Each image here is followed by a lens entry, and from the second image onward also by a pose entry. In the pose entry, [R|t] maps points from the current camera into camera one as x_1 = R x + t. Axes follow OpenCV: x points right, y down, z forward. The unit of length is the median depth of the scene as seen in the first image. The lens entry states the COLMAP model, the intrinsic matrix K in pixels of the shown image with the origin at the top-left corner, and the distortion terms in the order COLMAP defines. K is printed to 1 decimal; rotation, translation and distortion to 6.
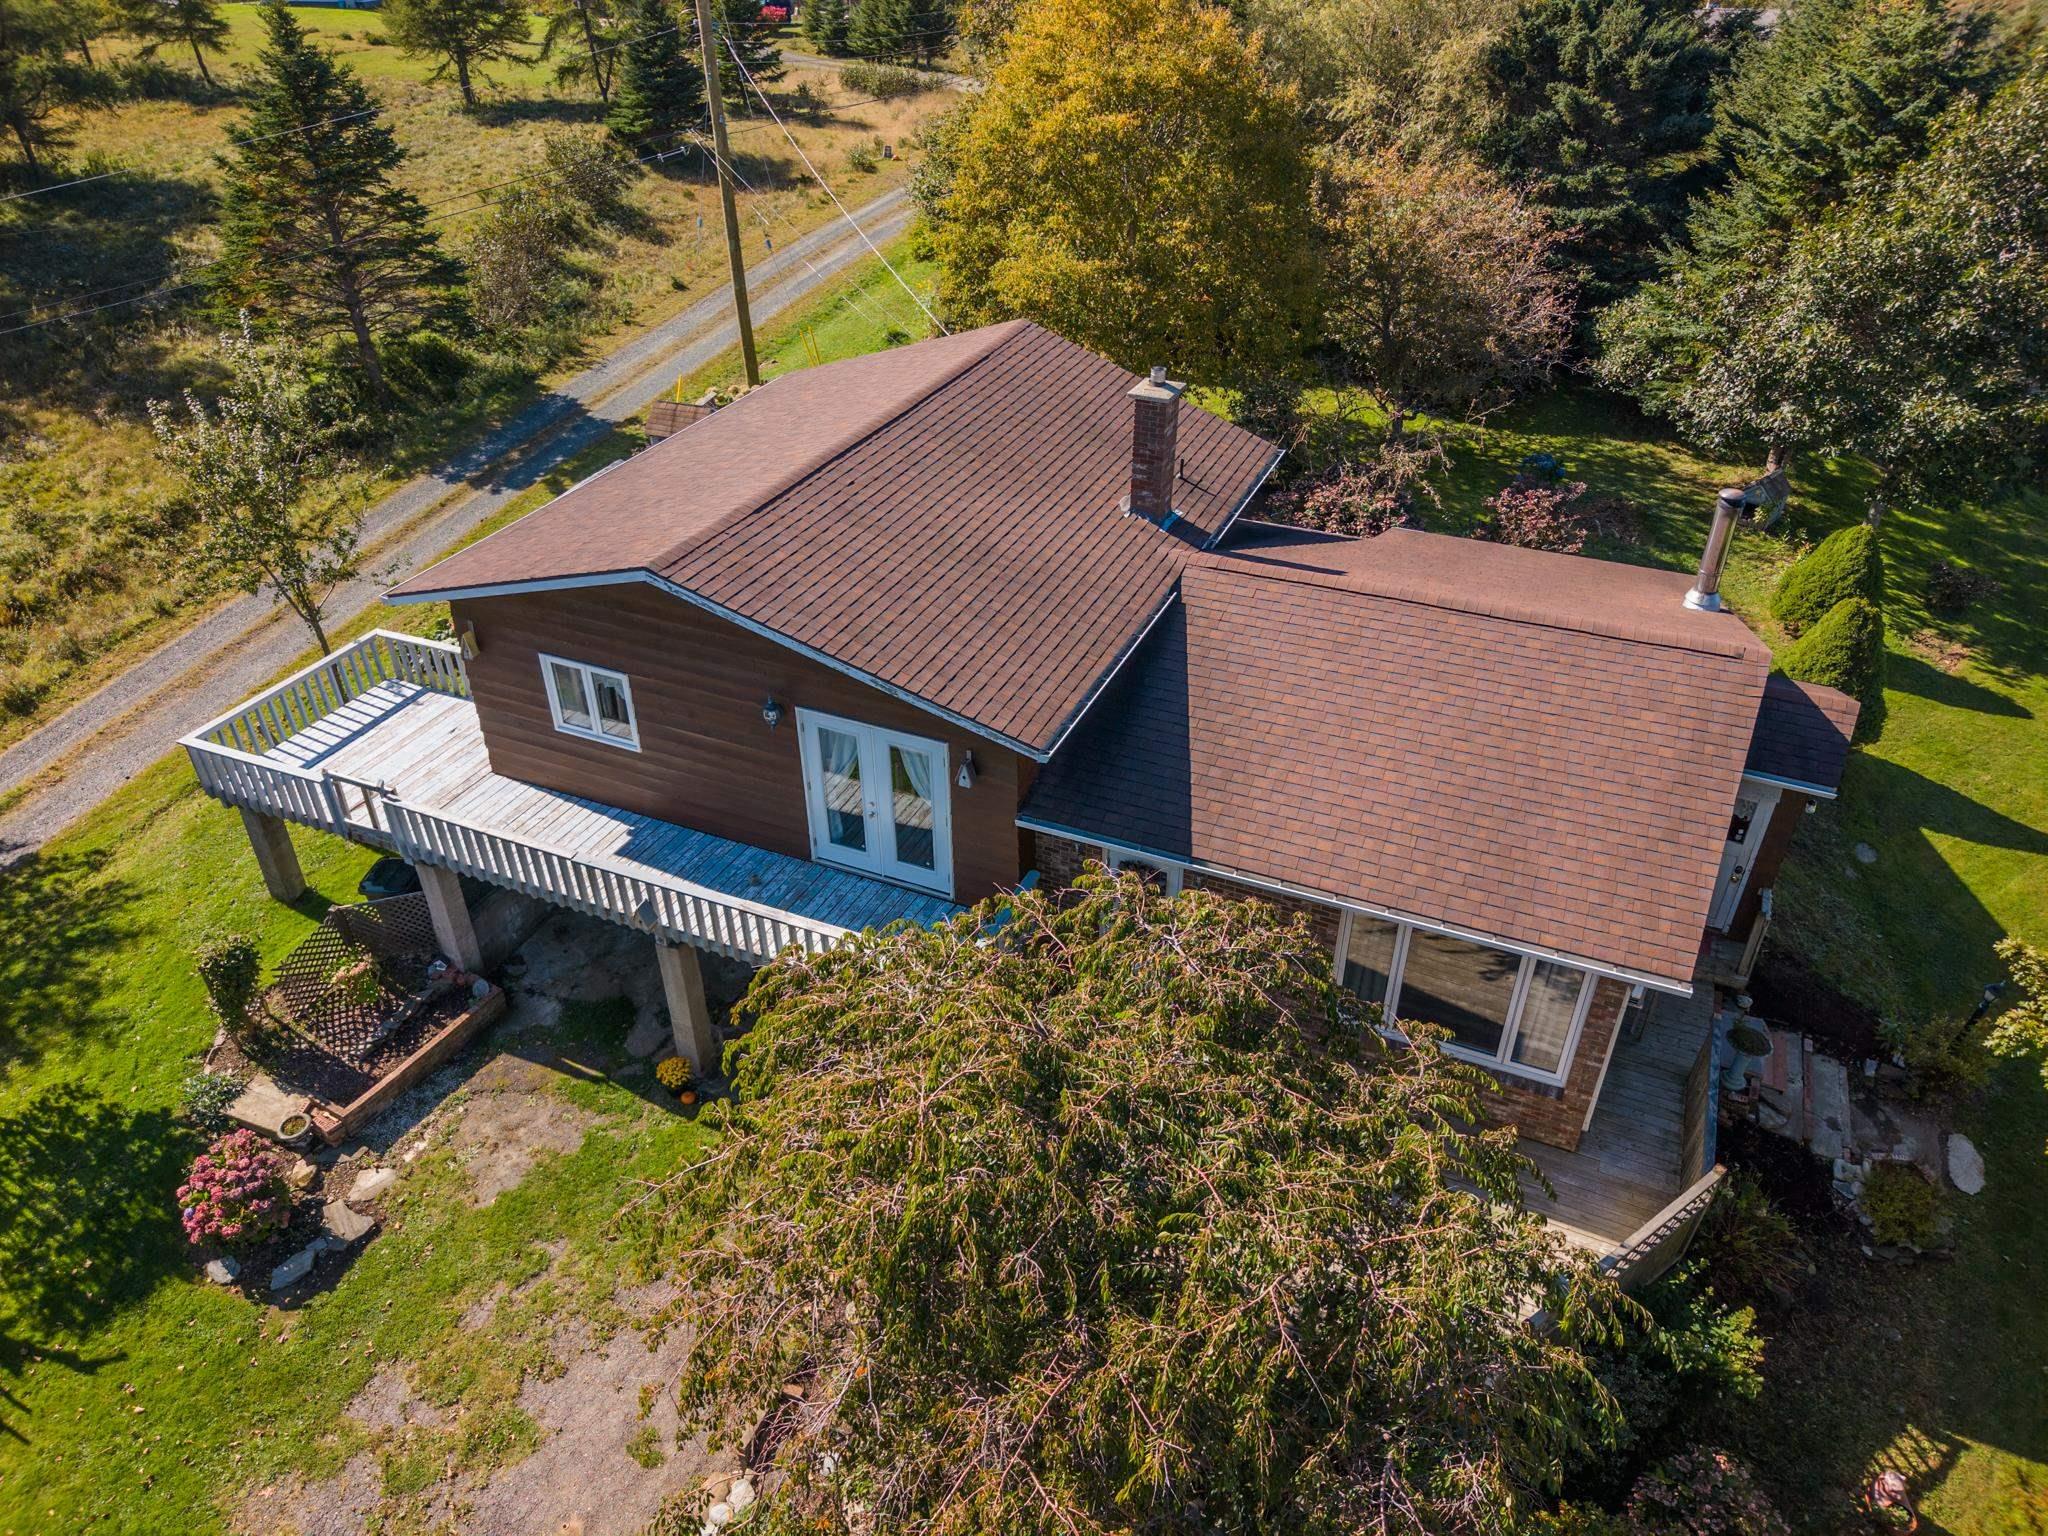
lens RADIAL K [[1399.3, 0, 1021.8], [0, 1399.3, 770.2], [0, 0, 1]] dist [0.037493, -0.003951]
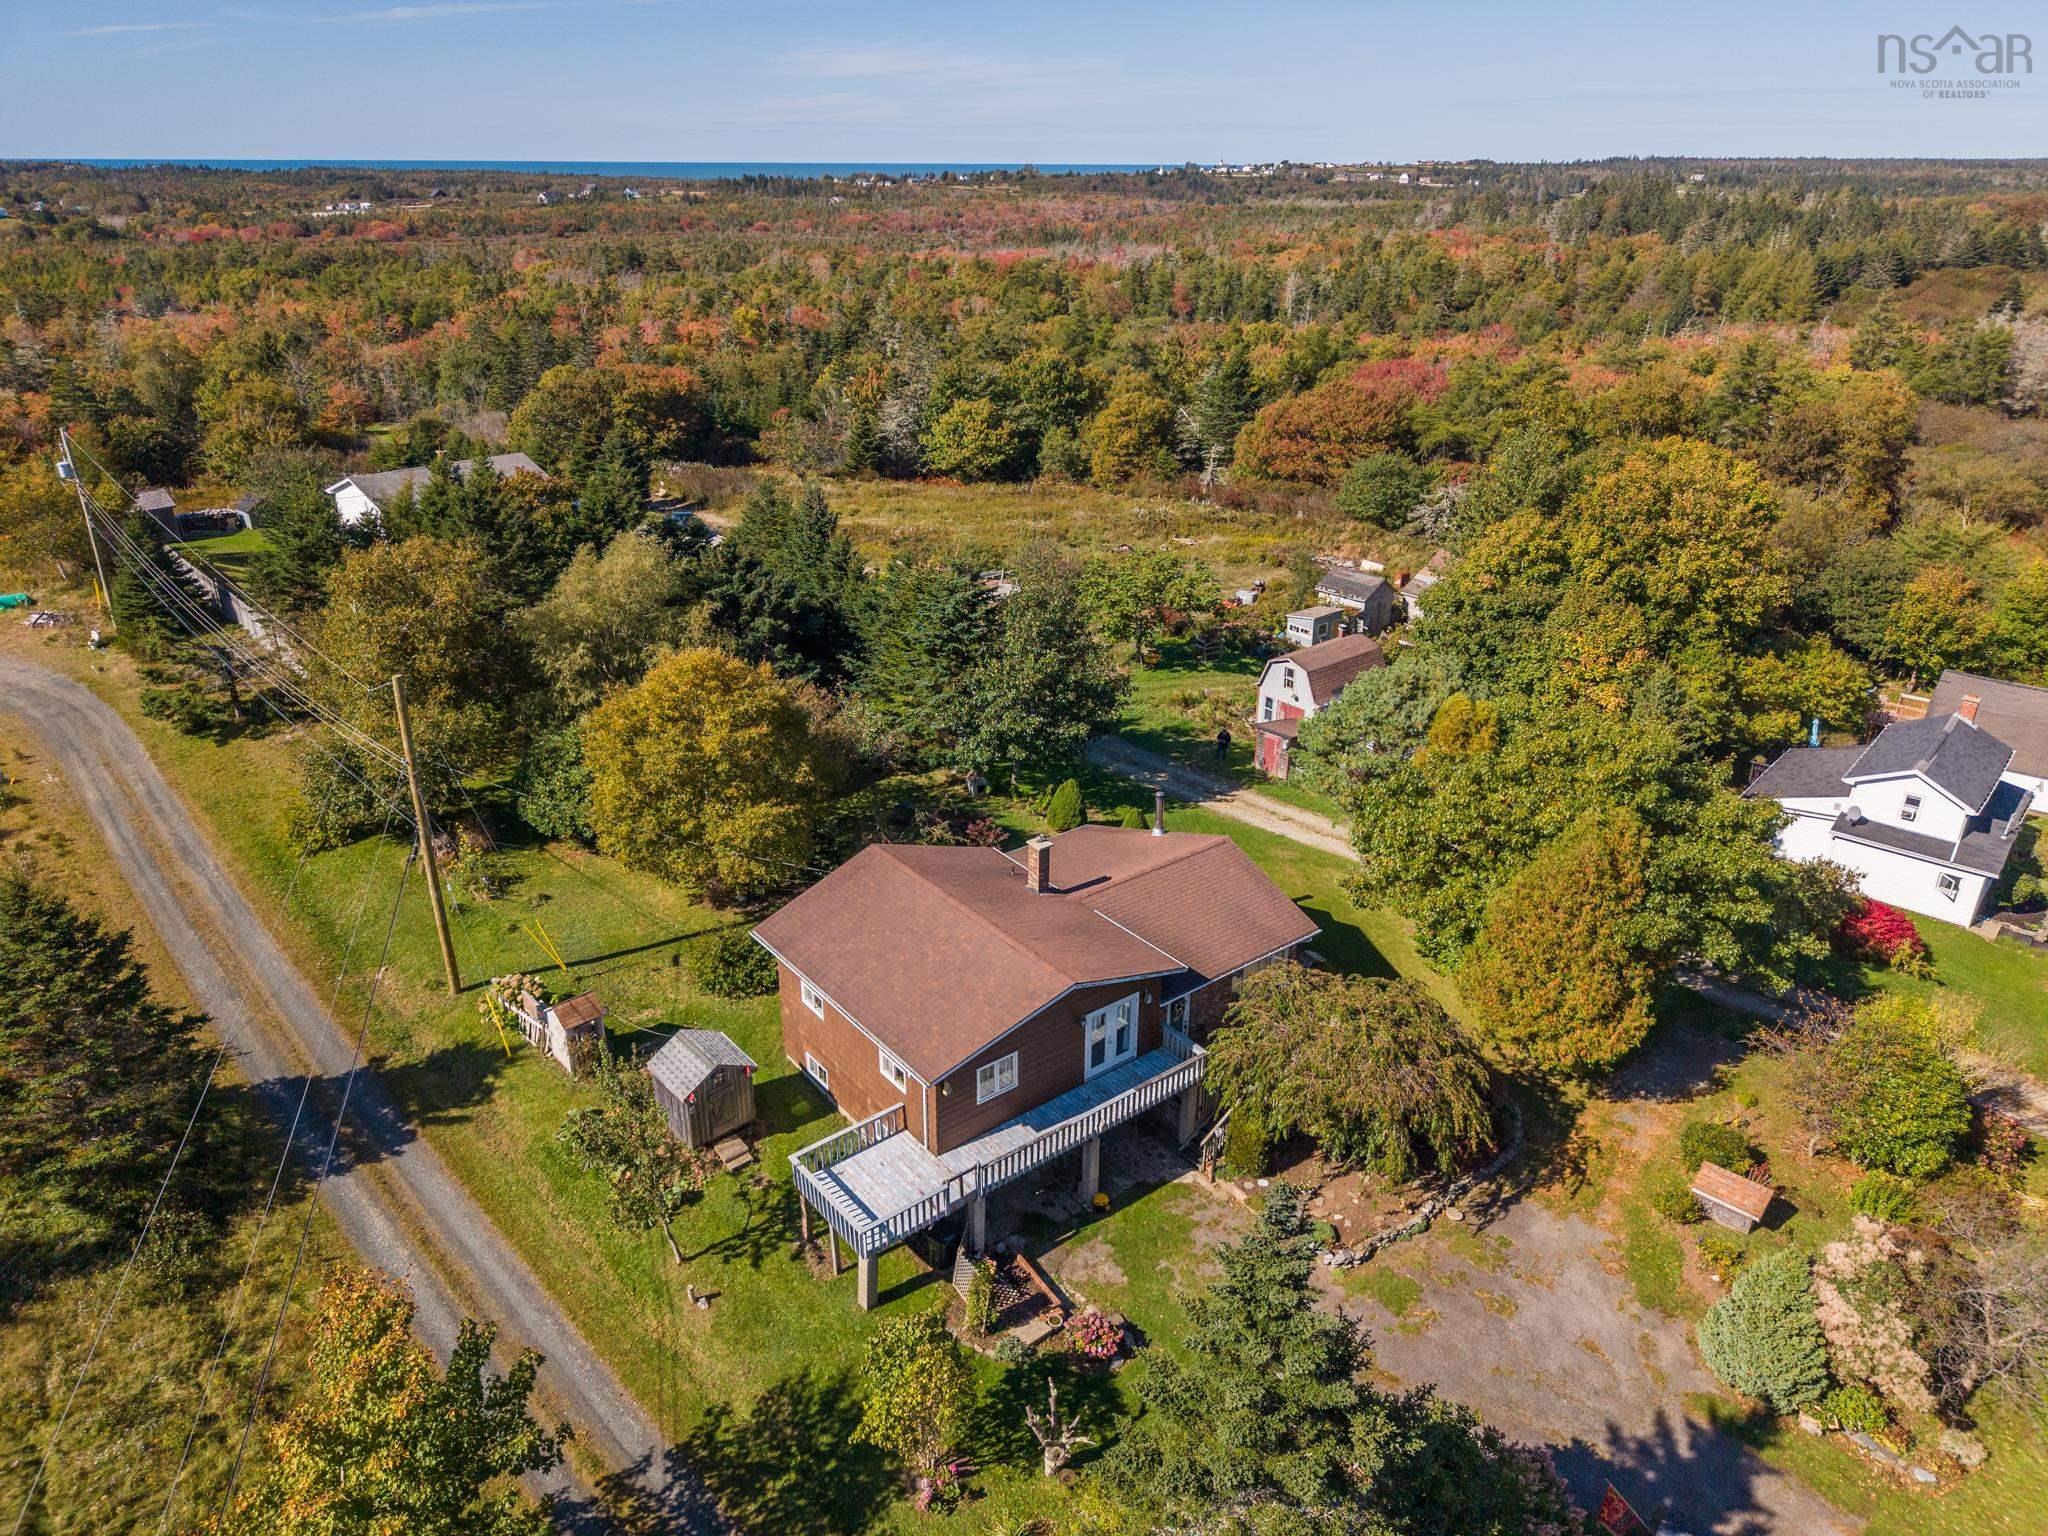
lens RADIAL K [[1399.3, 0, 1024.4], [0, 1399.3, 768.8], [0, 0, 1]] dist [0.037493, -0.003951]
pose [[0.476478, -0.355041, 0.804310, -1.699471], [0.483132, 0.870062, 0.097855, -0.597909], [-0.734542, 0.341962, 0.586097, -0.388656]]
